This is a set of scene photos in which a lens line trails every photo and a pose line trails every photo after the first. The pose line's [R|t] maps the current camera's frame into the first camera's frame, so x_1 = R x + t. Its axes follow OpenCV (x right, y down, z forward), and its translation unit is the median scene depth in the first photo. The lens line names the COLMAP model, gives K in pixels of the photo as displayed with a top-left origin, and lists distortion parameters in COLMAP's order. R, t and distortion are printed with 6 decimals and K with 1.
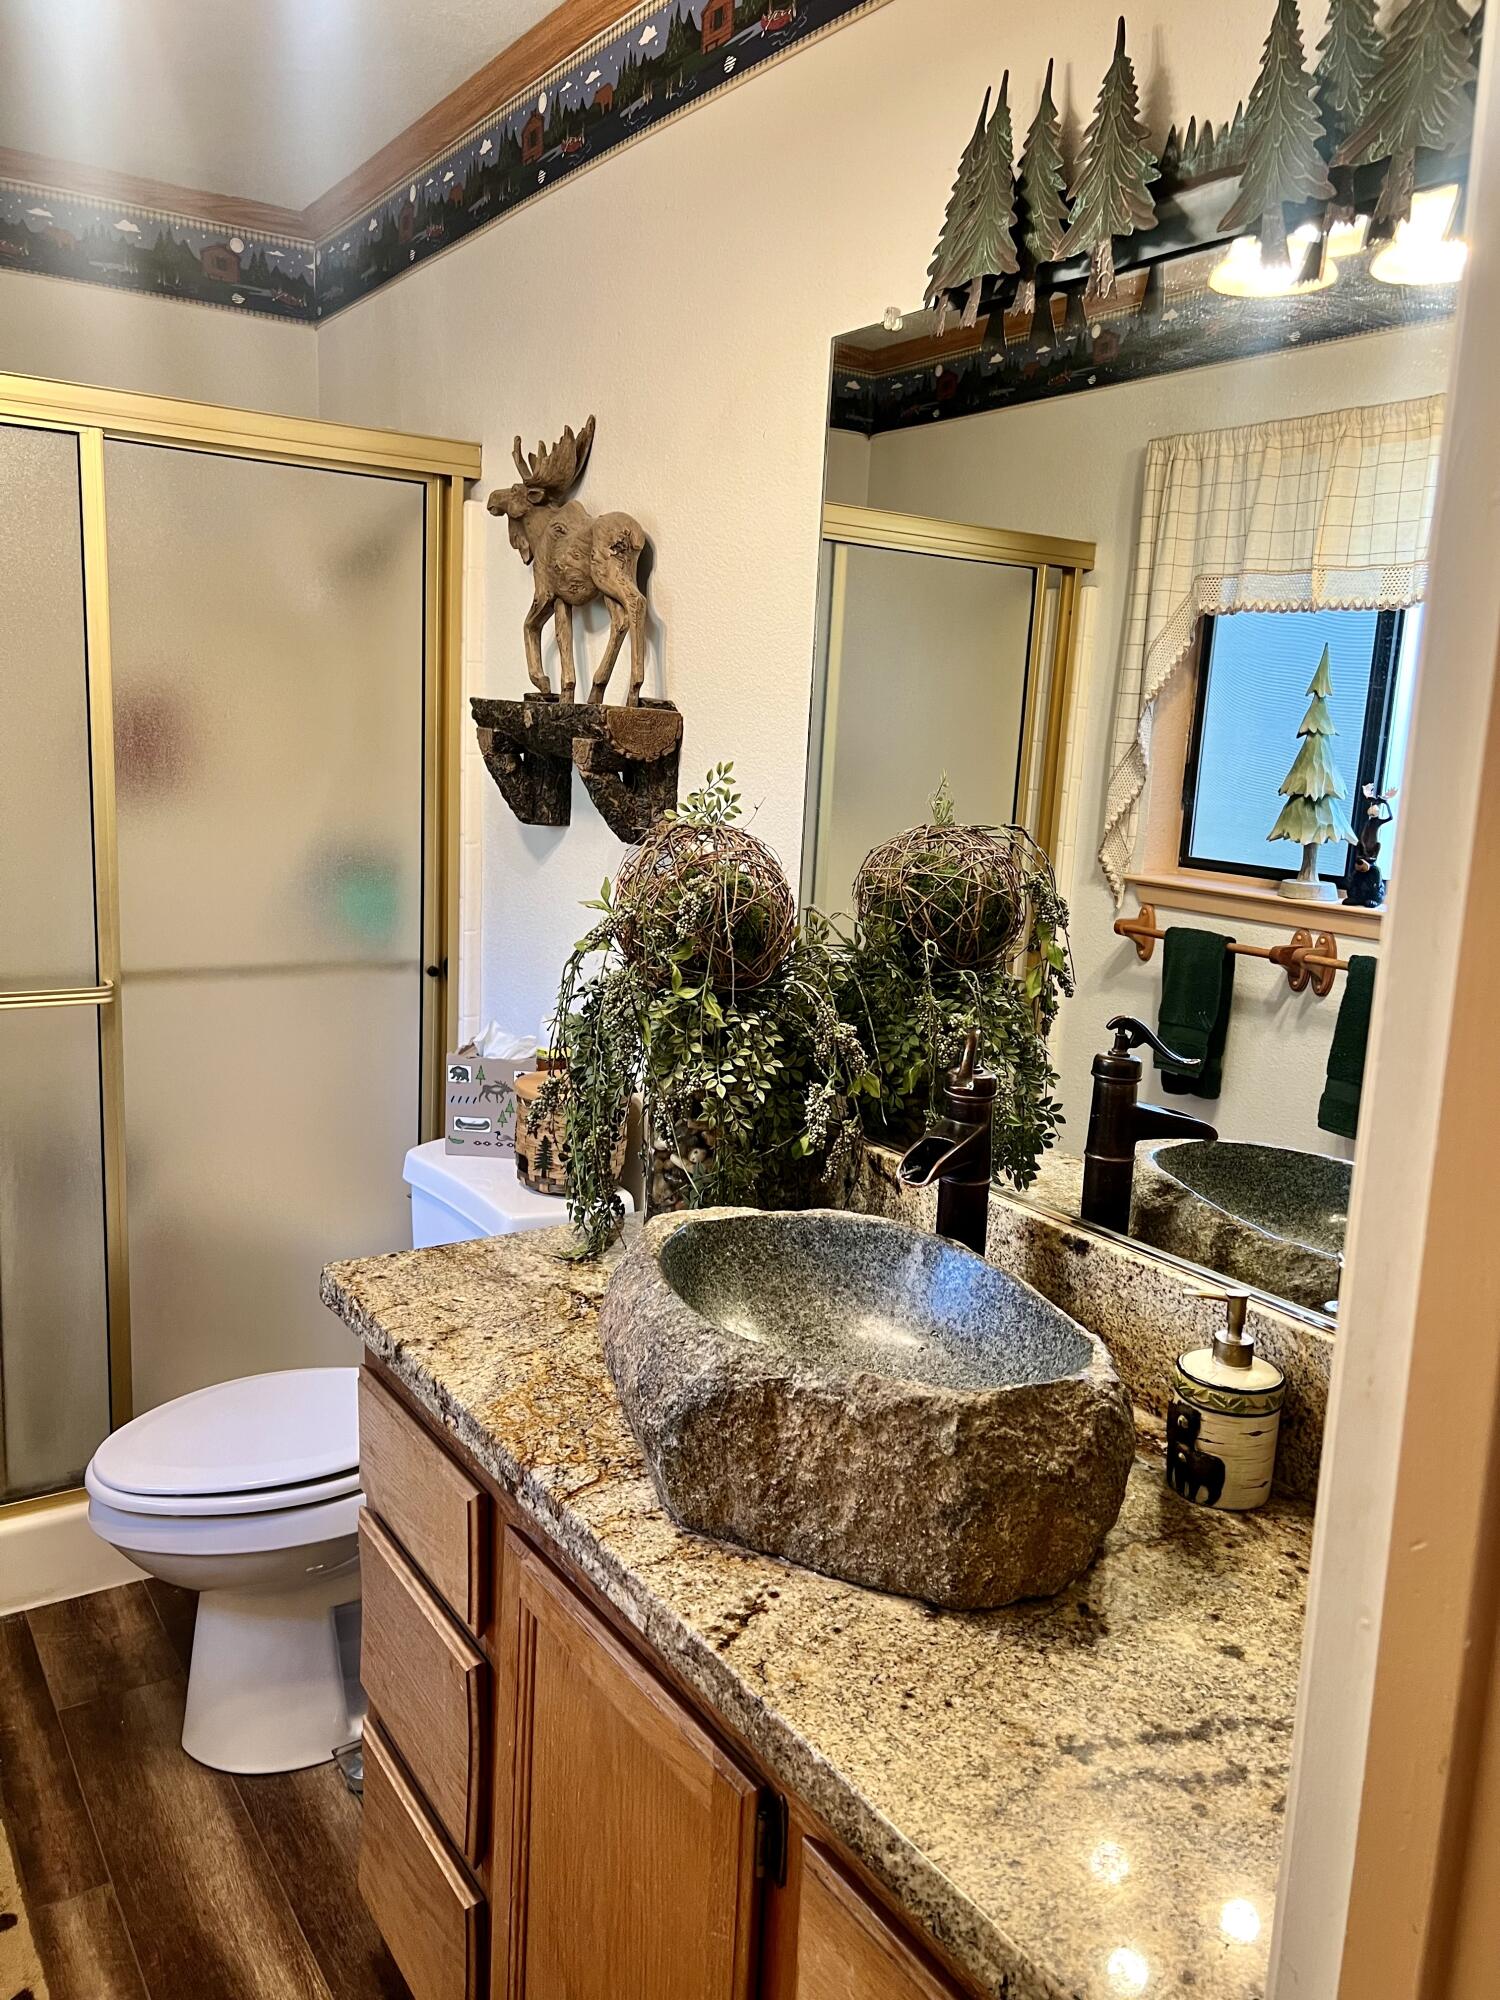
lens RADIAL K [[1514.4, 0, 748.0], [0, 1514.4, 1011.7], [0, 0, 1]] dist [0.056874, -0.075779]
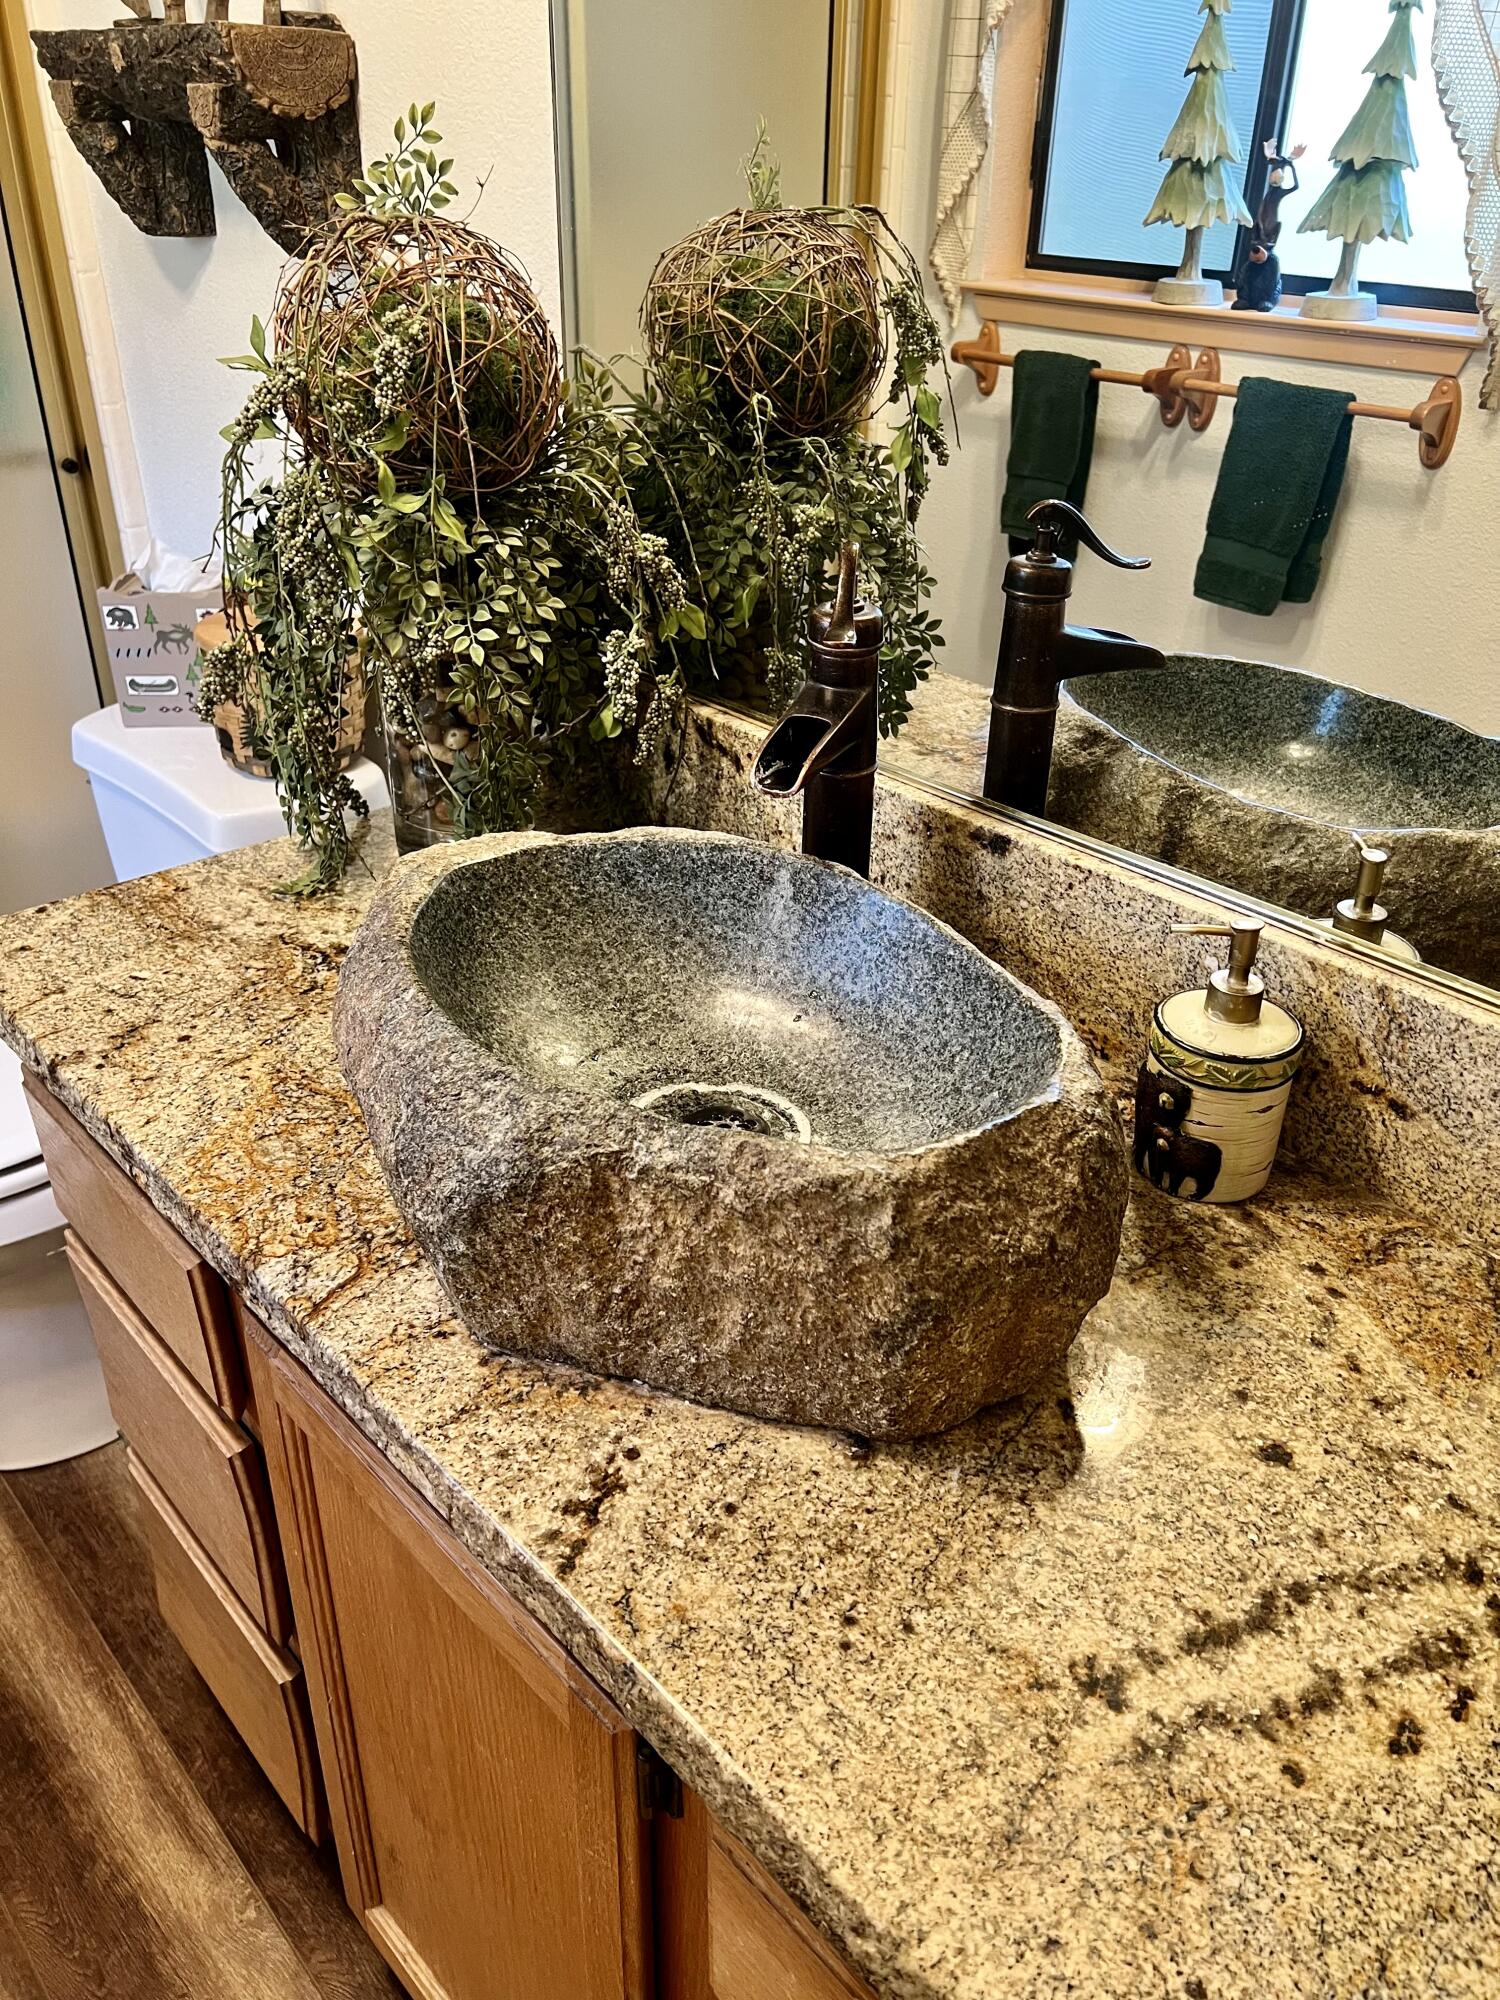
lens RADIAL K [[1514.4, 0, 755.7], [0, 1514.4, 1004.5], [0, 0, 1]] dist [0.056874, -0.075779]
pose [[0.987275, -0.102229, 0.121807, 0.006489], [0.055300, 0.938886, 0.339758, -0.025468], [-0.149096, -0.328699, 0.932592, 0.296730]]
